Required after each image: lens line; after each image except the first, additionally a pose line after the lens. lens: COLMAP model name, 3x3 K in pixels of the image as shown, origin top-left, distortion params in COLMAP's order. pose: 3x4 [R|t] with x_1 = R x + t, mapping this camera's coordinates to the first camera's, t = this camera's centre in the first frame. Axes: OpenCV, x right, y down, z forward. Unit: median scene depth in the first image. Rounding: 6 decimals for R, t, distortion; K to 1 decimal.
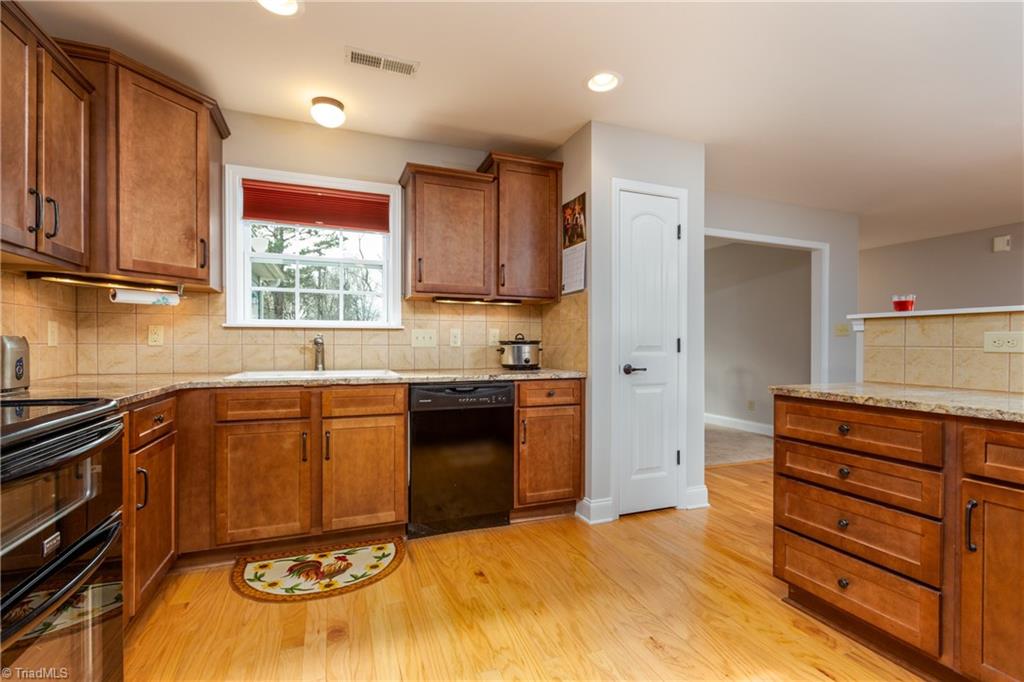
lens RADIAL K [[468.2, 0, 514.5], [0, 468.2, 347.2], [0, 0, 1]] dist [0.000998, 0.000127]
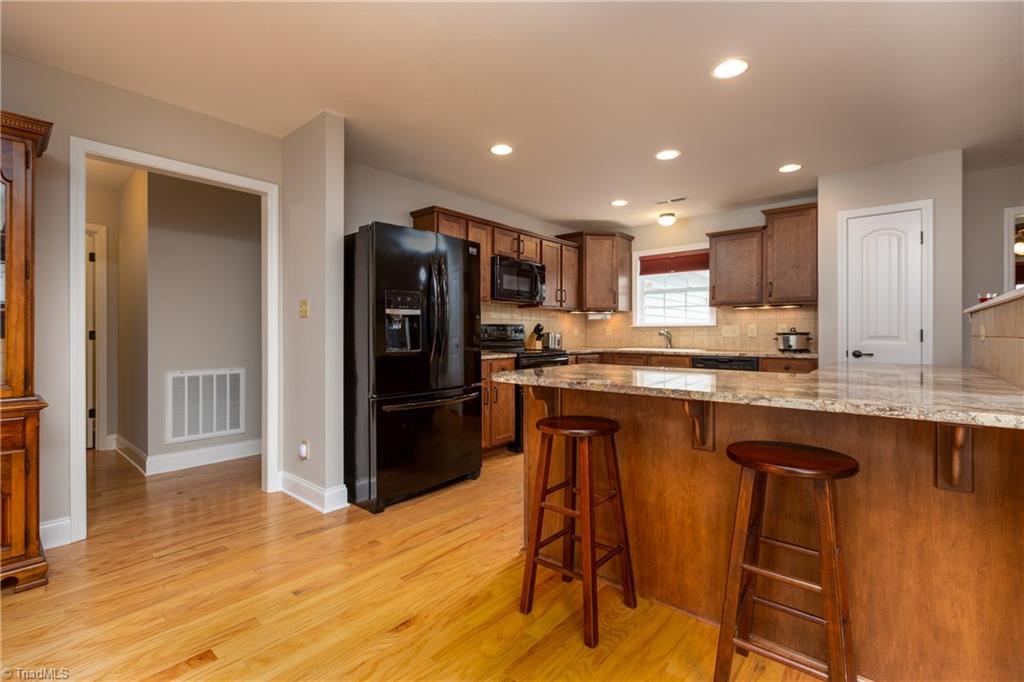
lens RADIAL K [[458.1, 0, 509.8], [0, 458.1, 334.9], [0, 0, 1]] dist [0.001150, 0.000247]
pose [[0.463094, -0.001386, -0.886308, 0.925958], [-0.005274, 0.999977, -0.004320, 0.004757], [0.886294, 0.006675, 0.463076, -0.449330]]
